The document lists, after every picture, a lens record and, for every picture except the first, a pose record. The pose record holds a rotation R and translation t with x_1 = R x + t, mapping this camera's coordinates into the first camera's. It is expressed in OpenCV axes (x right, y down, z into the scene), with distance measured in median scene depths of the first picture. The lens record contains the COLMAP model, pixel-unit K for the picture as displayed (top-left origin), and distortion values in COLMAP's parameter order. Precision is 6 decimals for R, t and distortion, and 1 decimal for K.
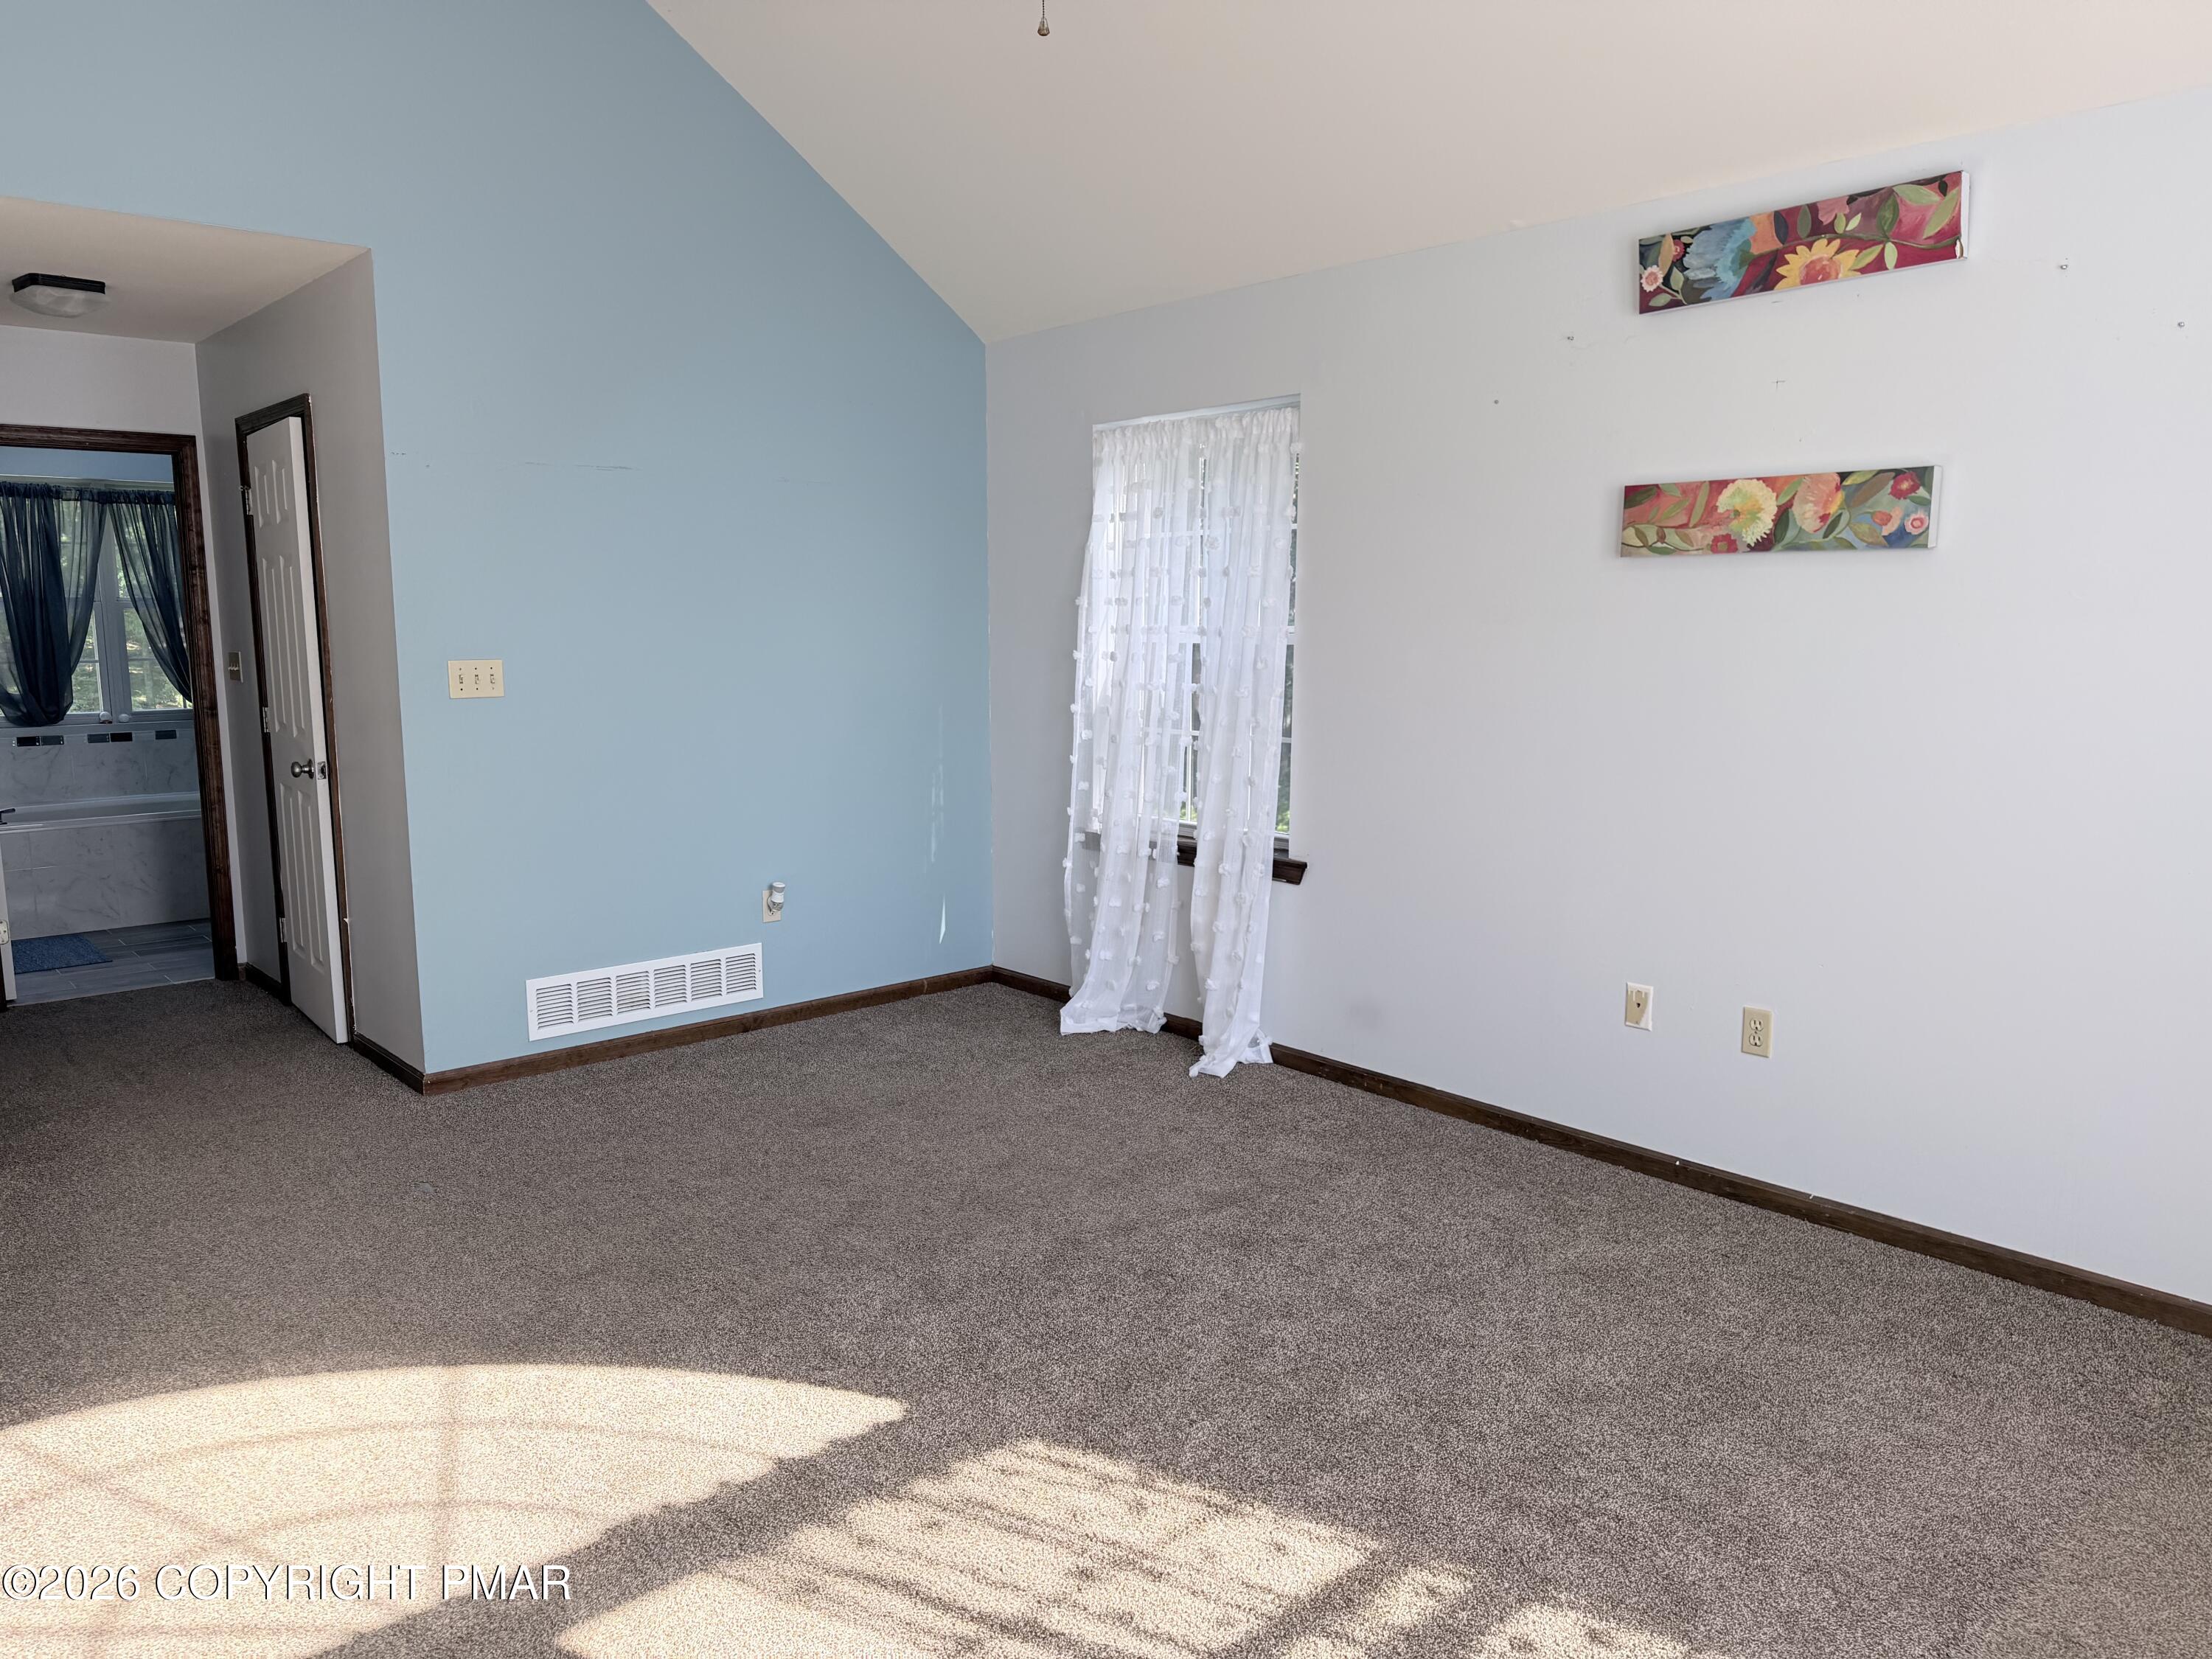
lens RADIAL K [[1539.2, 0, 1086.7], [0, 1539.2, 818.9], [0, 0, 1]] dist [0.076101, -0.057954]
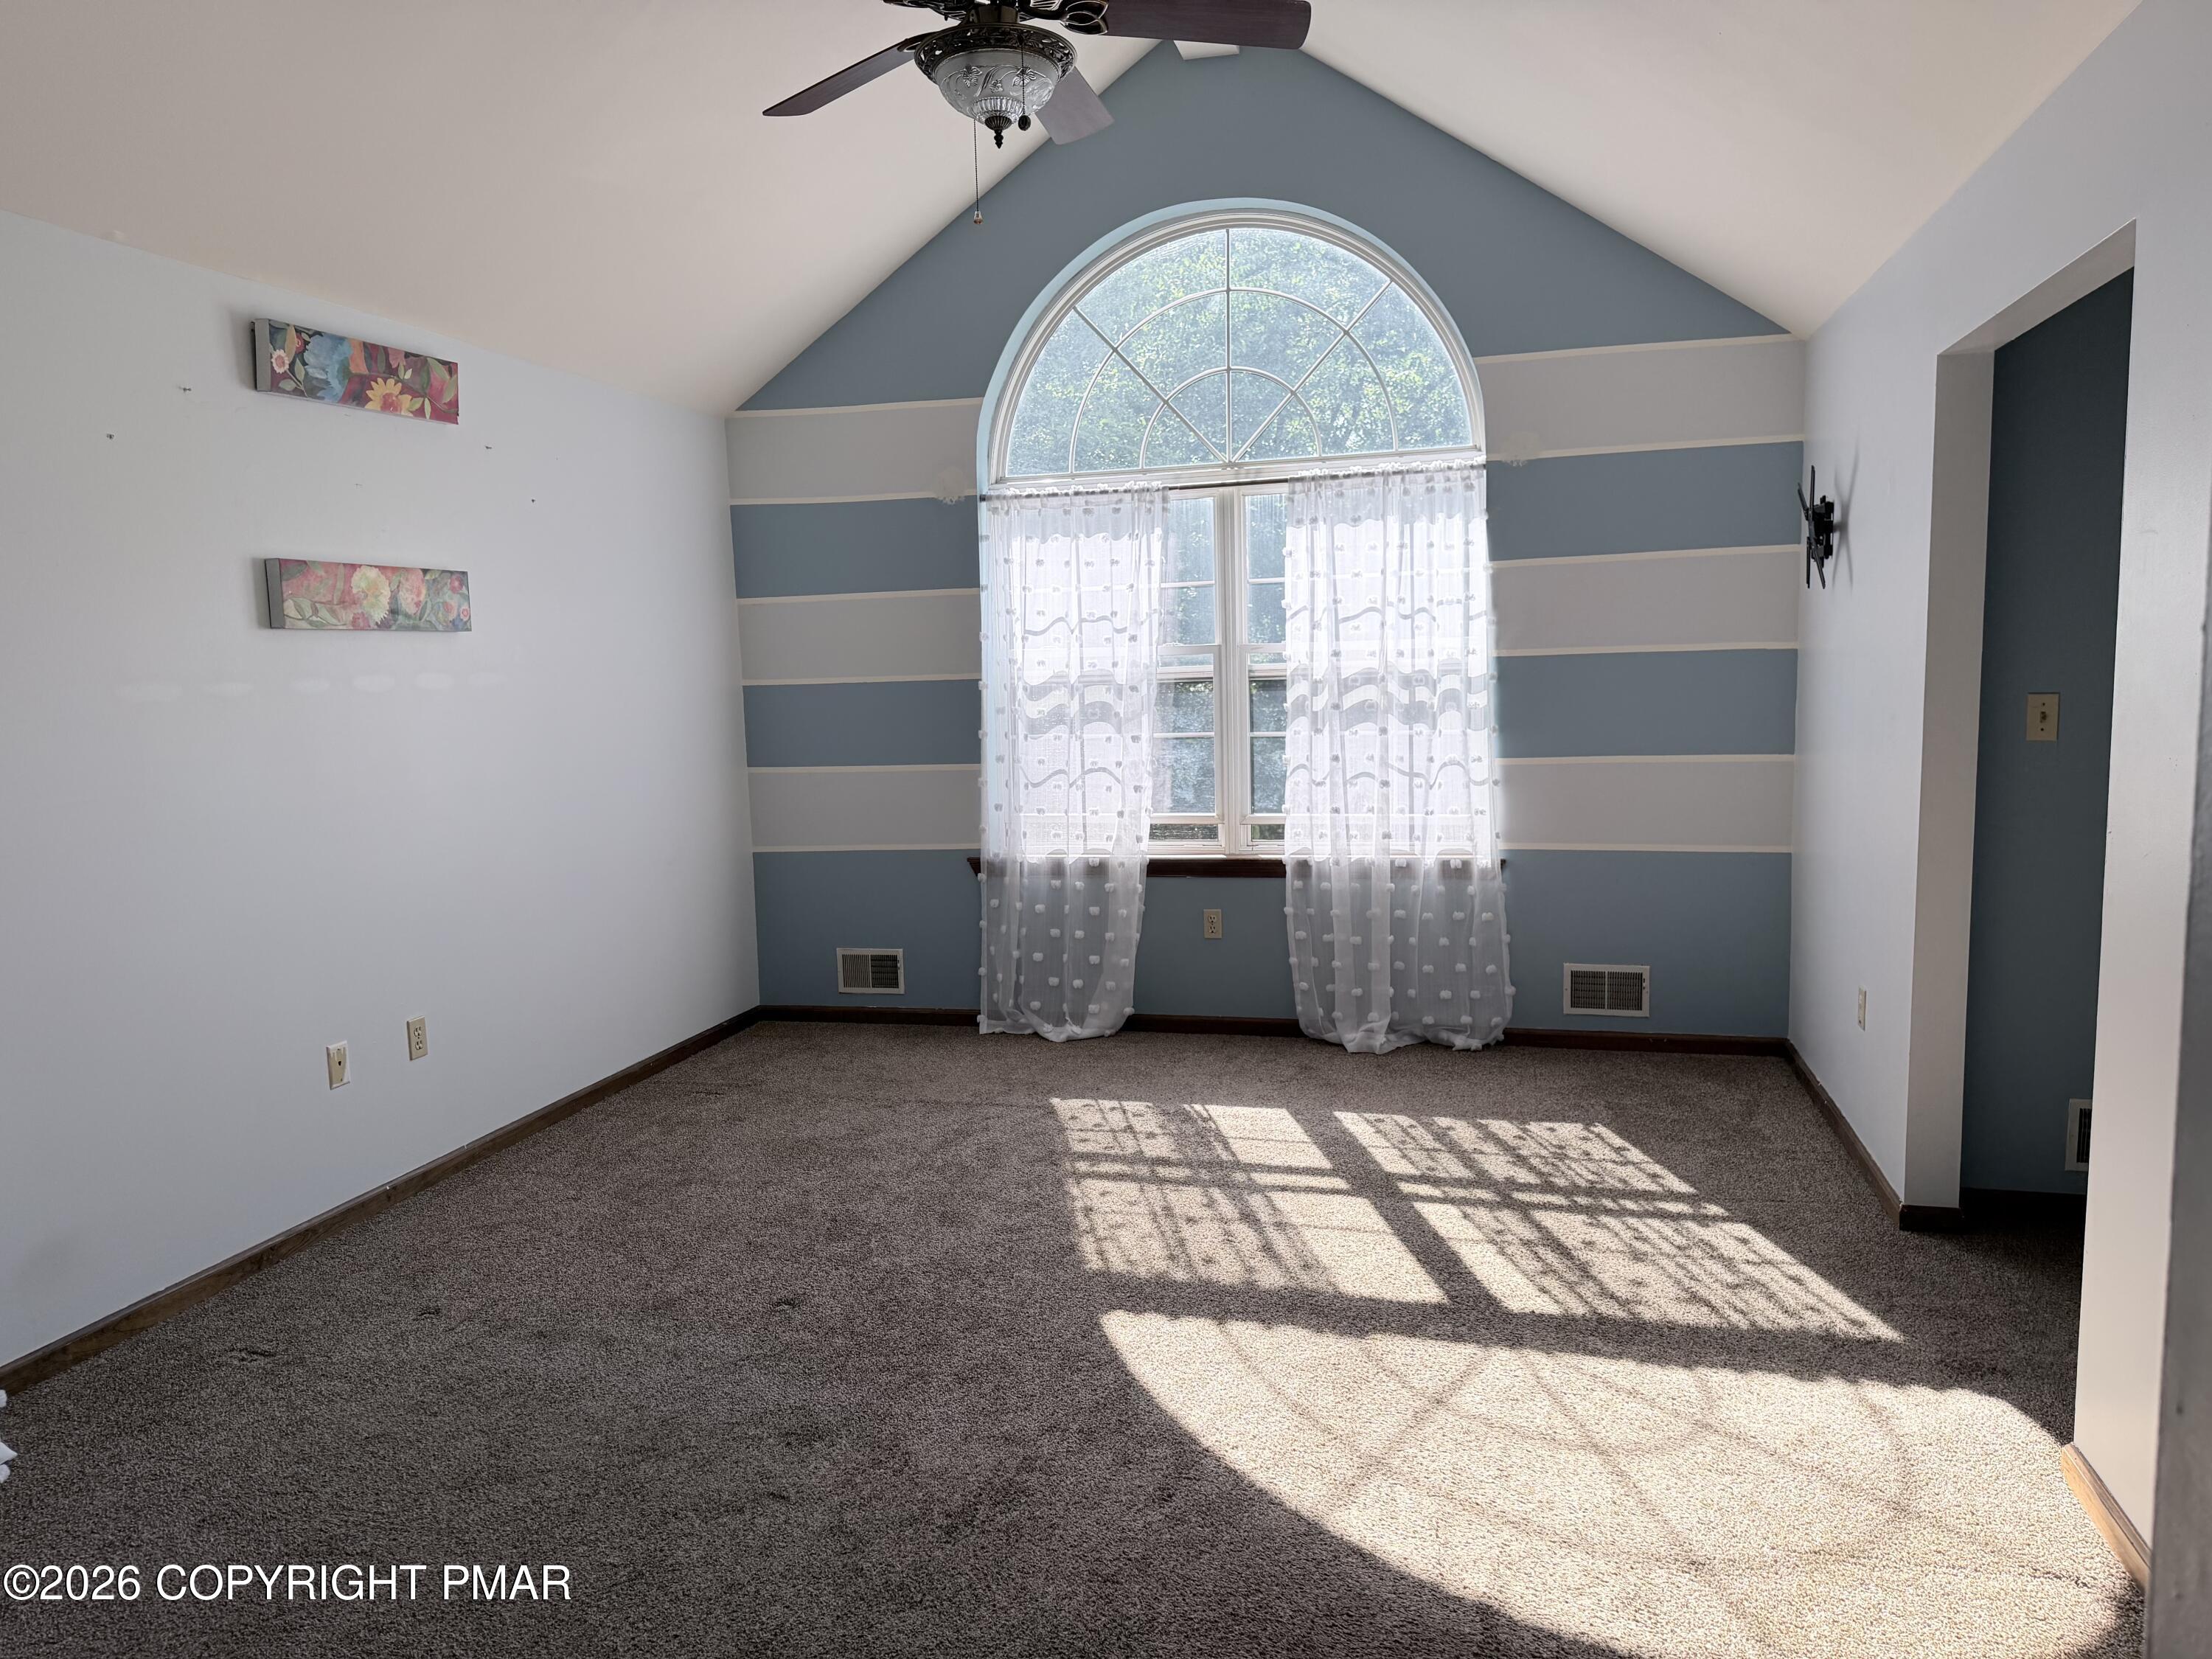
lens RADIAL K [[1539.2, 0, 1095.9], [0, 1539.2, 840.6], [0, 0, 1]] dist [0.076101, -0.057954]
pose [[-0.548224, -0.086895, 0.831805, -0.883503], [0.146653, 0.969189, 0.197902, -0.178704], [-0.823373, 0.230481, -0.518589, 1.257855]]
